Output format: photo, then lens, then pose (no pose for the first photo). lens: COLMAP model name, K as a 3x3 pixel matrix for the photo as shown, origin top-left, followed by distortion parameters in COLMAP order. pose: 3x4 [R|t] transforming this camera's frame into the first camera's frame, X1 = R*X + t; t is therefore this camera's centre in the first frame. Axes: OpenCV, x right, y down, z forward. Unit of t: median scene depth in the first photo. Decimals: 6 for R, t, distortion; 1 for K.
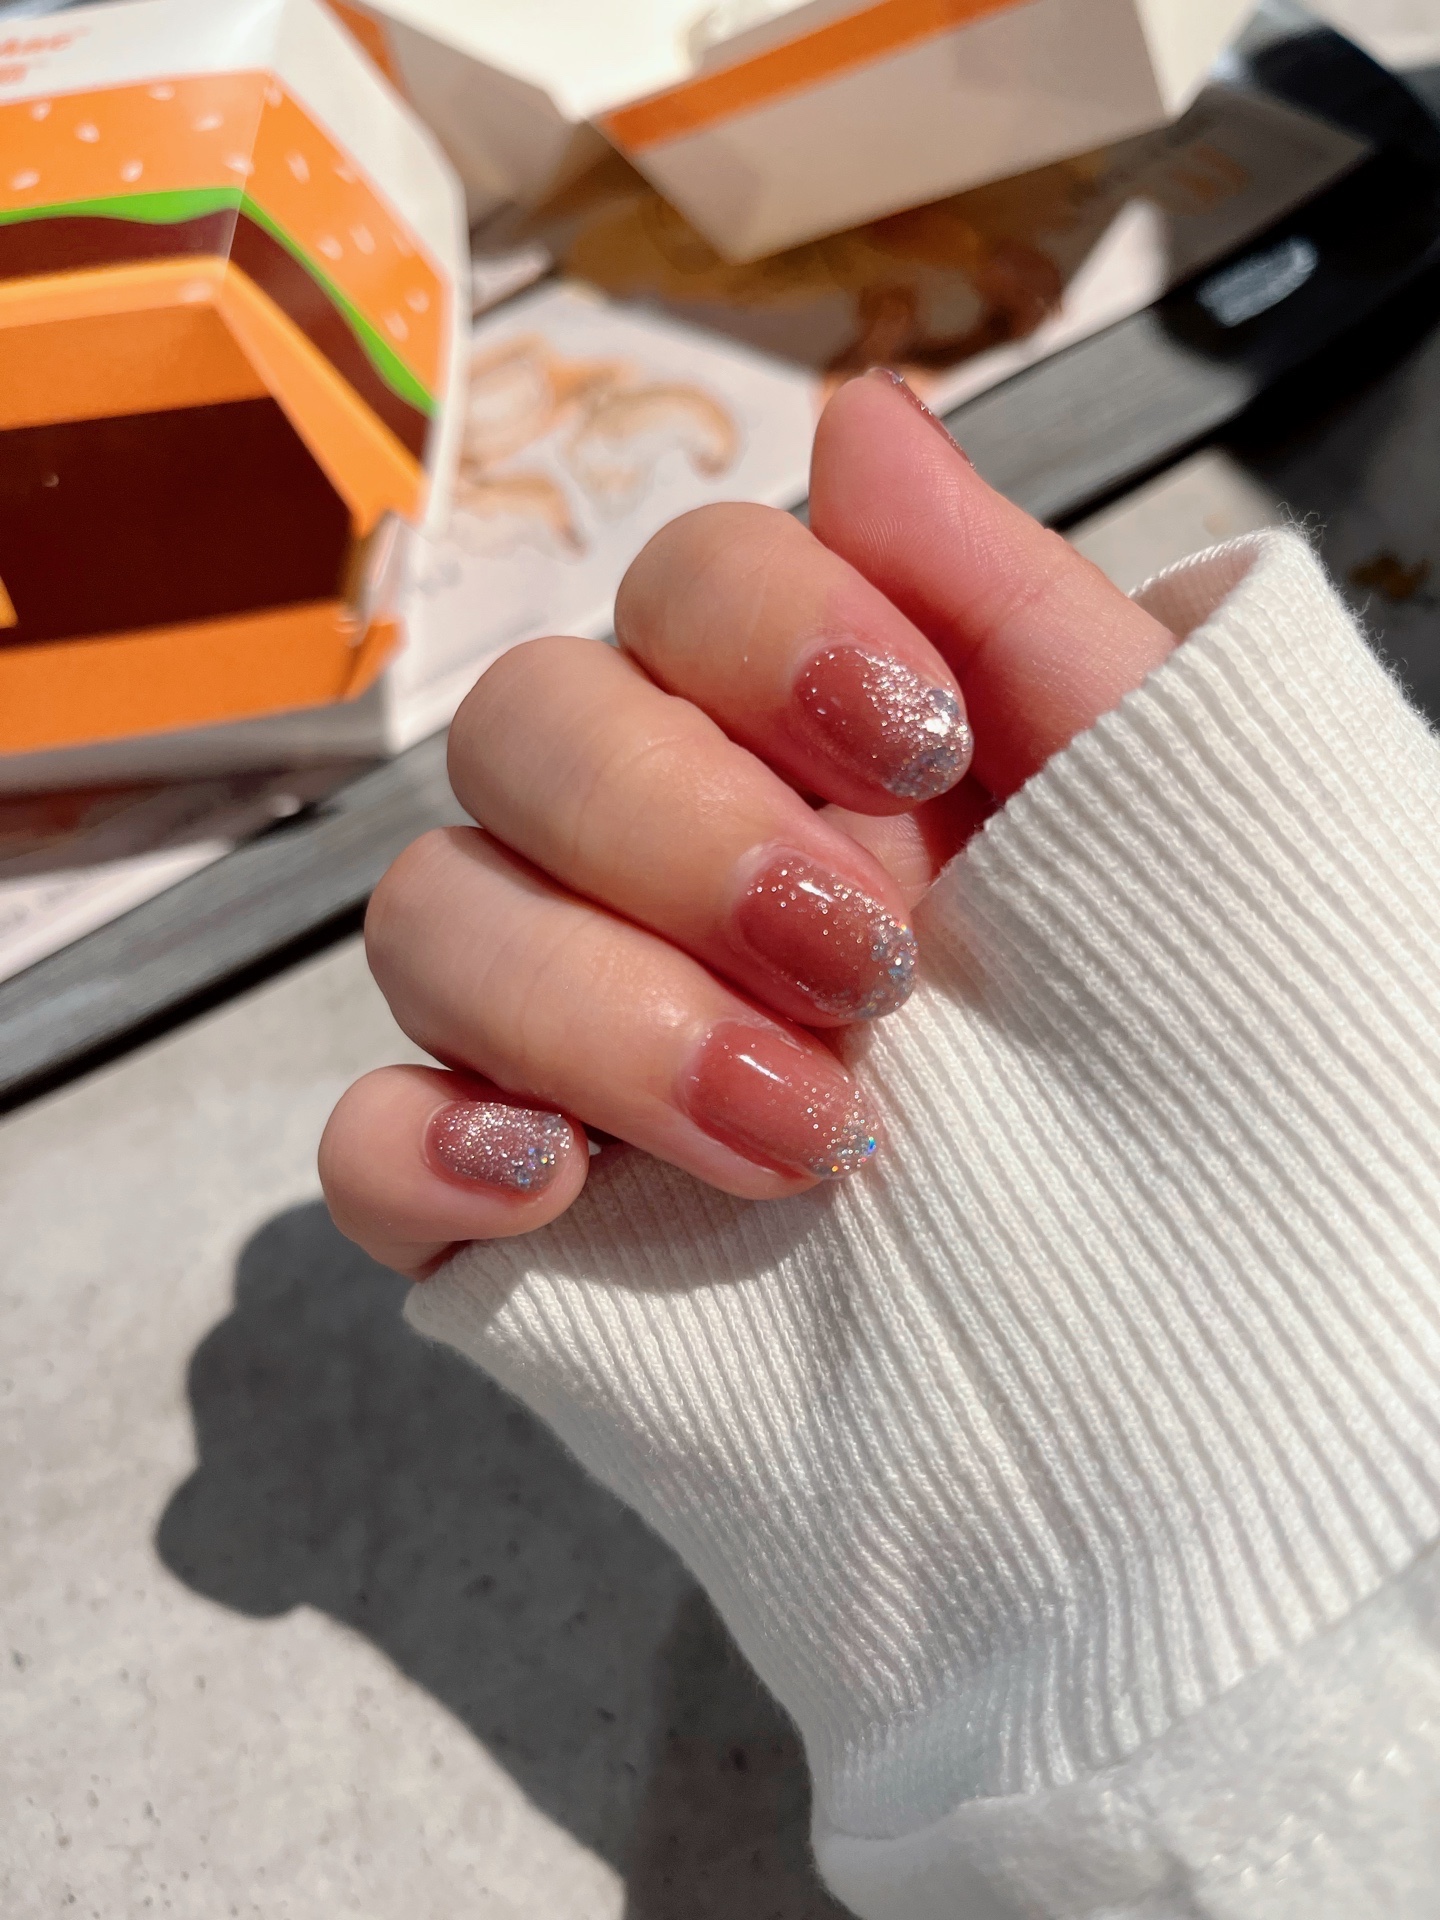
lens RADIAL K [[1567.3, 0, 721.9], [0, 1567.3, 969.7], [0, 0, 1]] dist [0.002110, -0.062052]
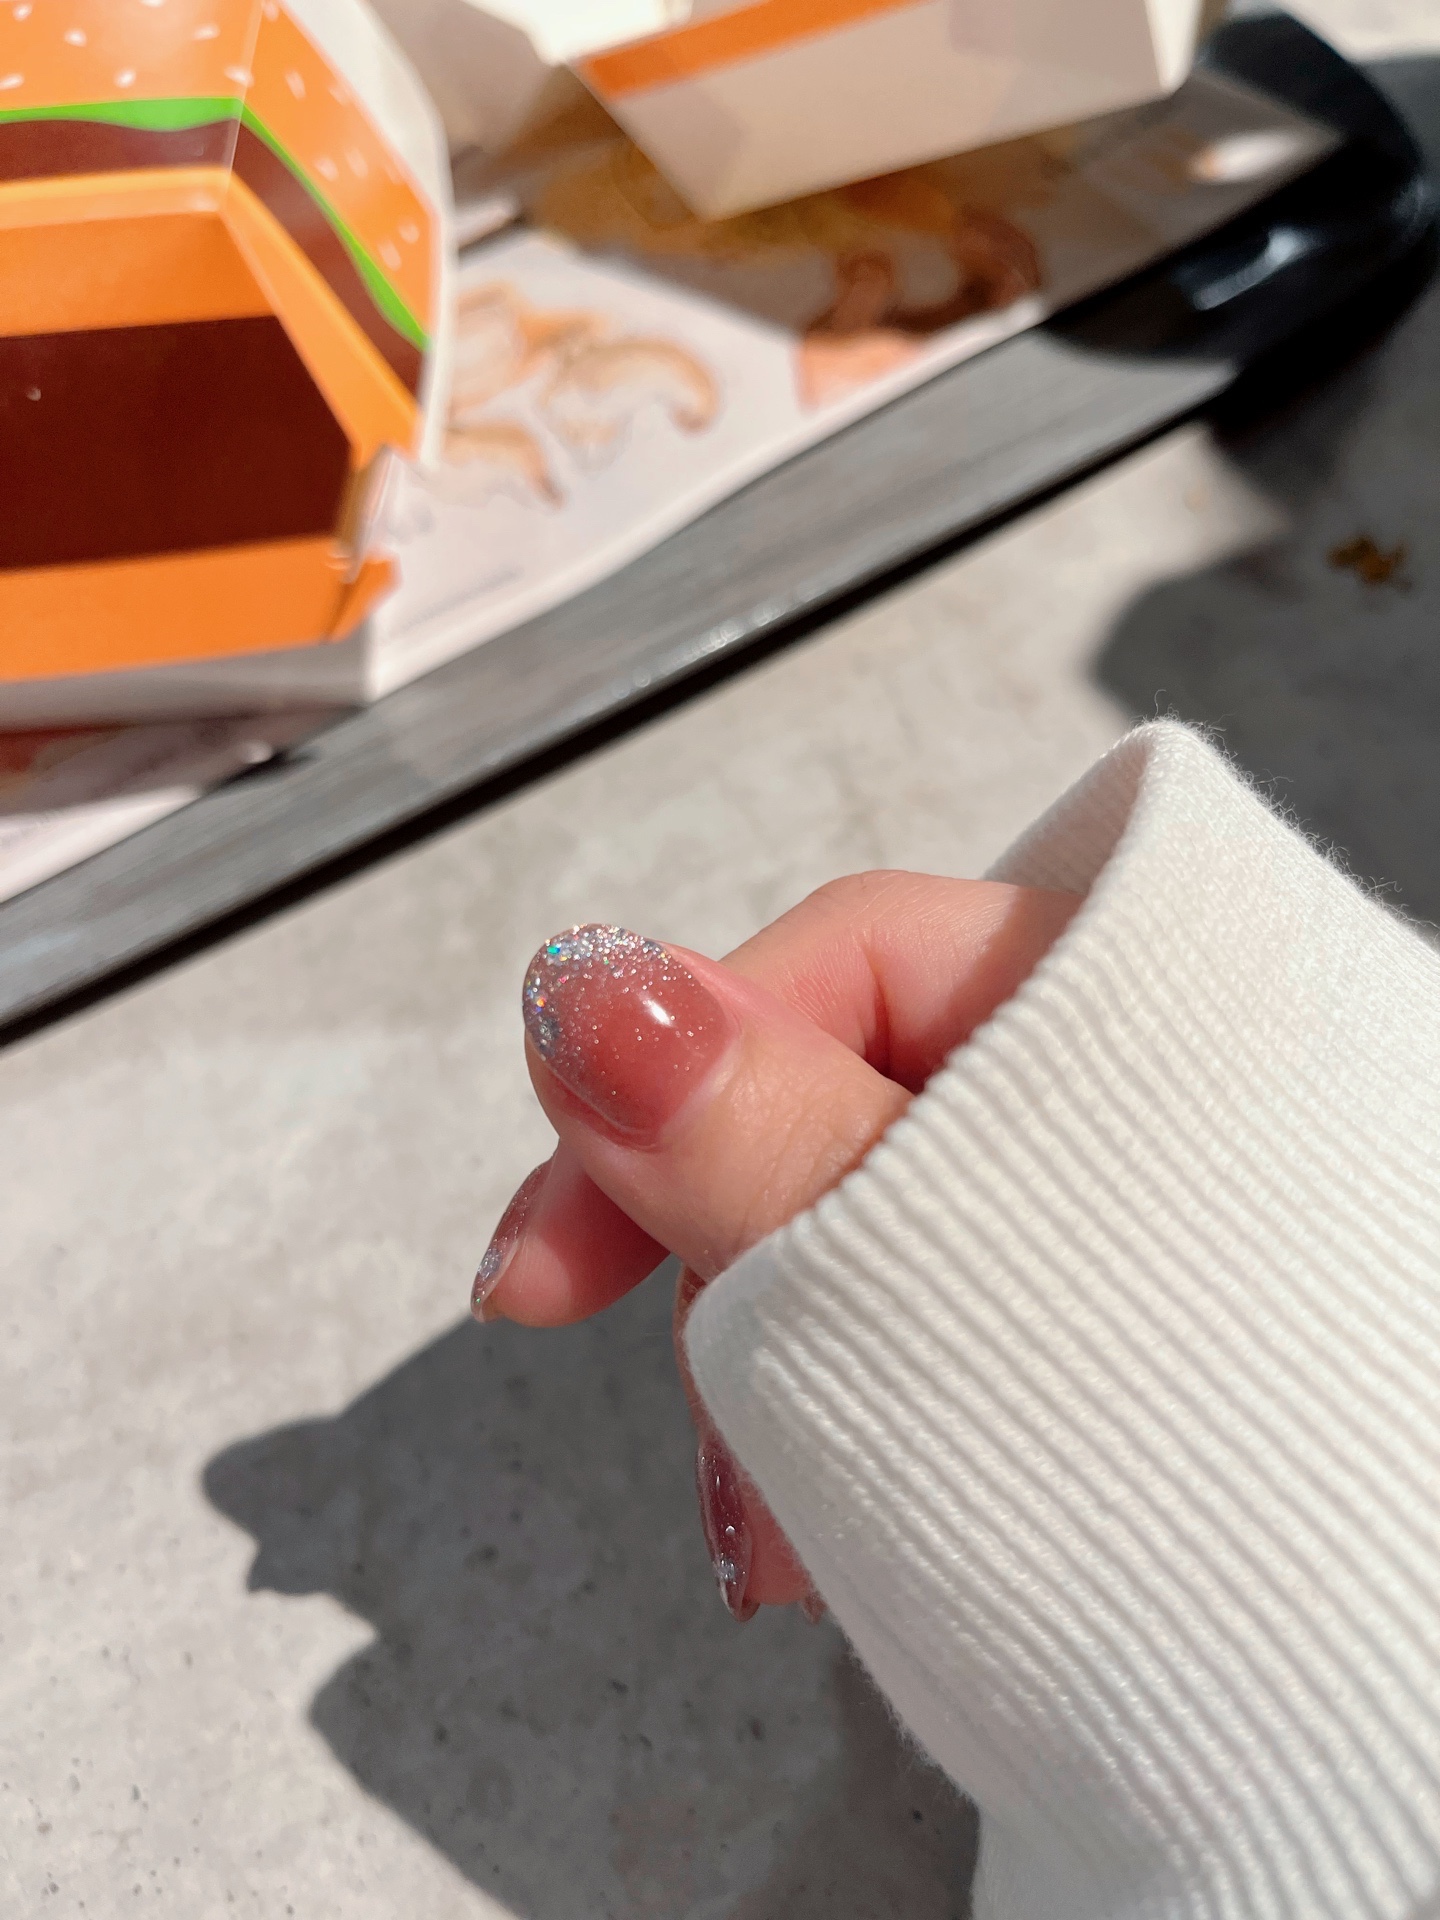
lens RADIAL K [[1567.3, 0, 717.2], [0, 1567.3, 969.0], [0, 0, 1]] dist [0.002110, -0.062052]
pose [[0.997119, 0.017660, 0.073773, -0.073029], [-0.018108, 0.999821, 0.005411, 0.019946], [-0.073664, -0.006731, 0.997260, 0.023356]]
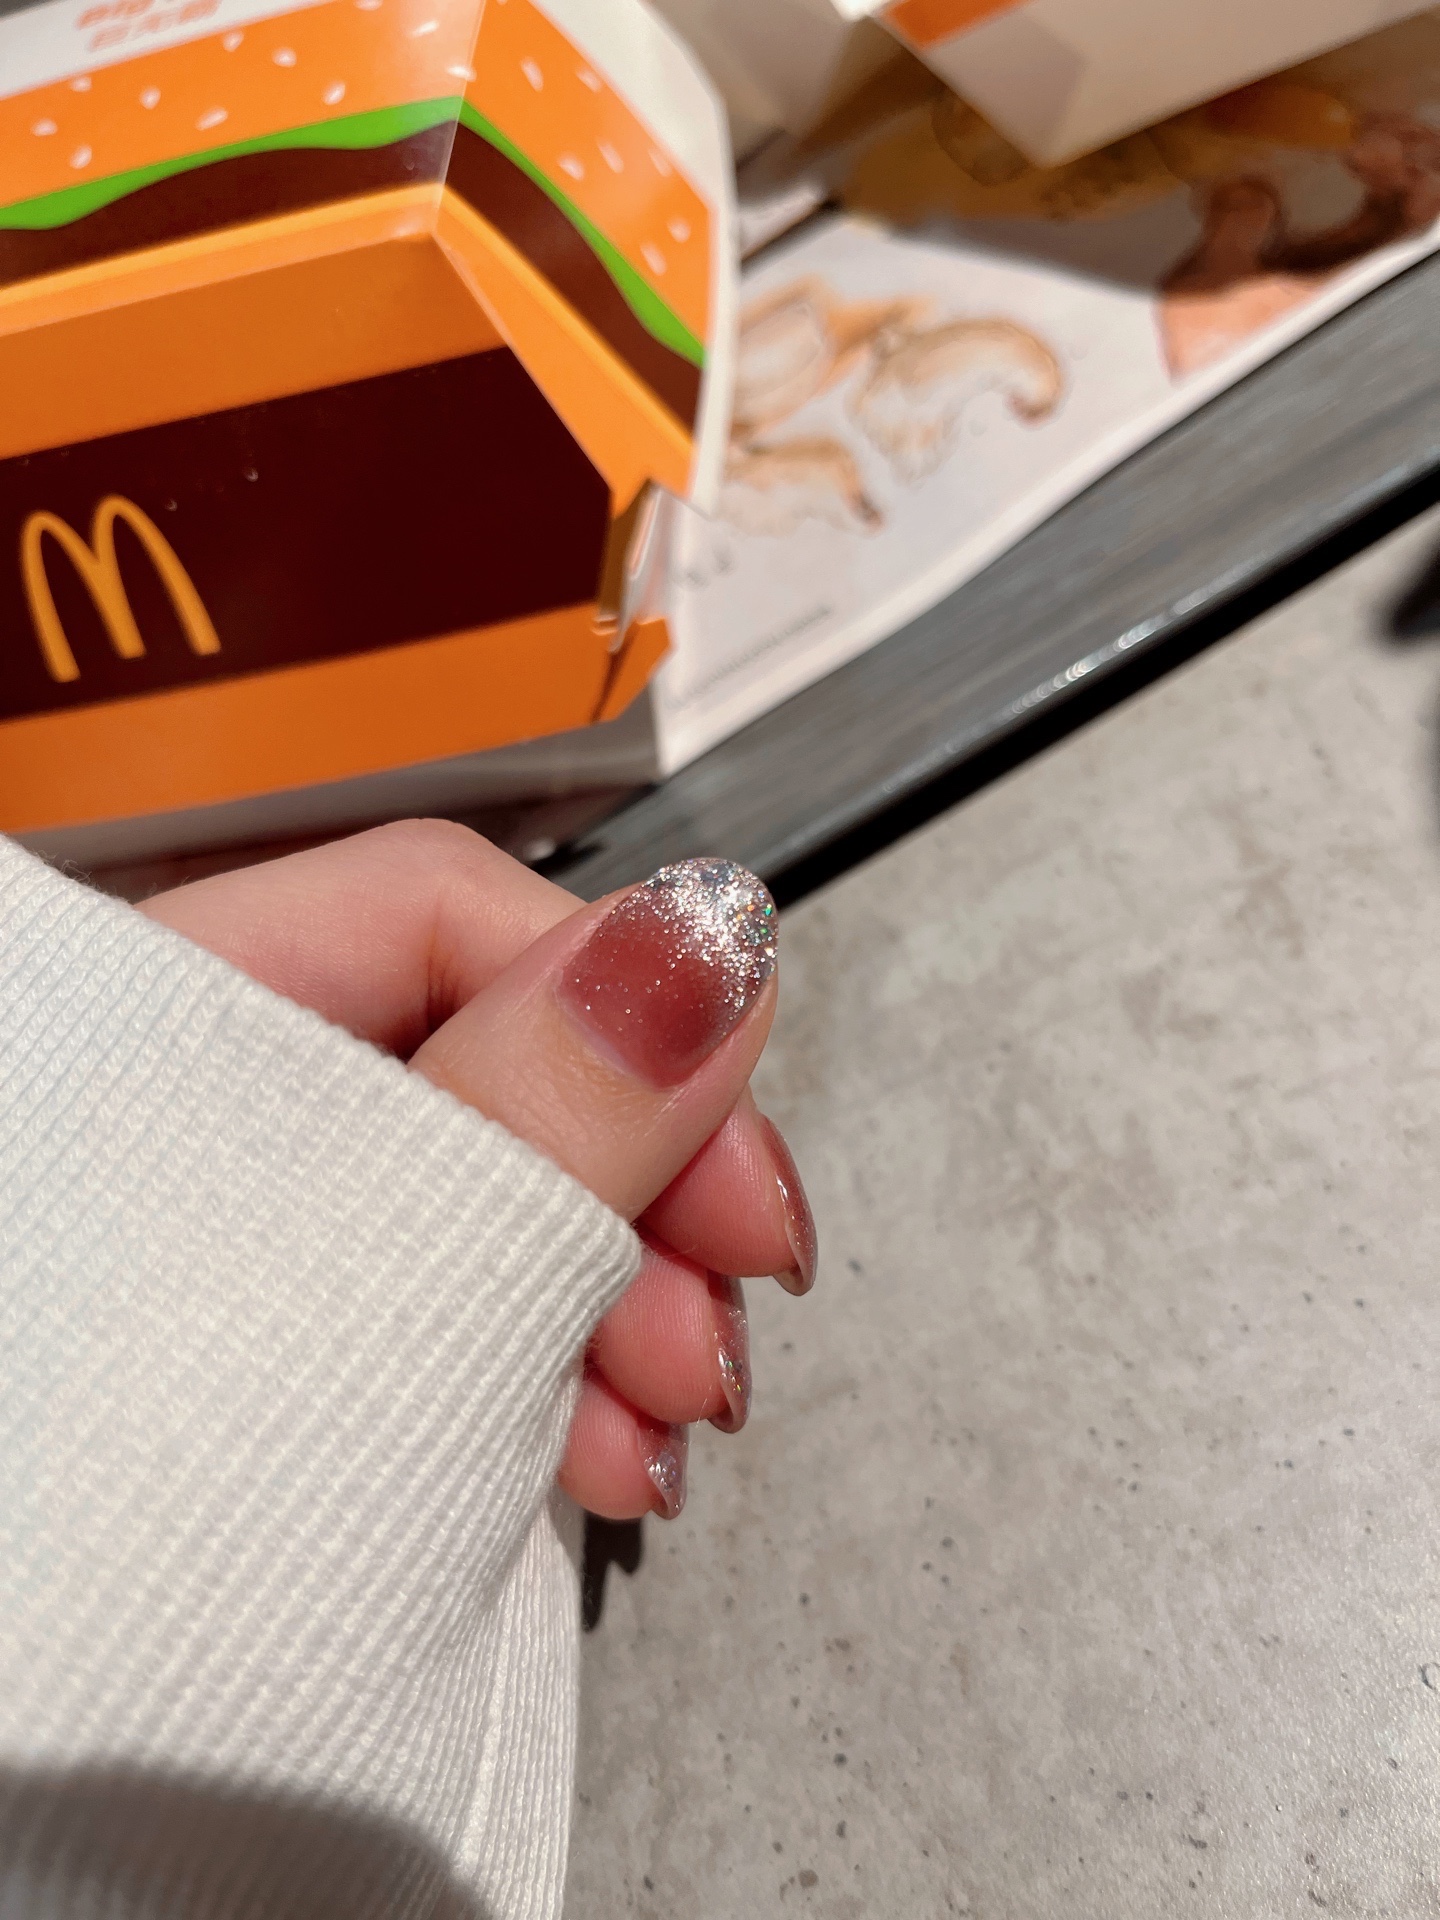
lens RADIAL K [[1567.3, 0, 715.2], [0, 1567.3, 955.1], [0, 0, 1]] dist [0.002110, -0.062052]
pose [[0.984628, -0.022543, -0.173203, -0.044625], [0.022321, 0.999746, -0.003231, -0.045845], [0.173232, -0.000685, 0.984881, 0.206366]]
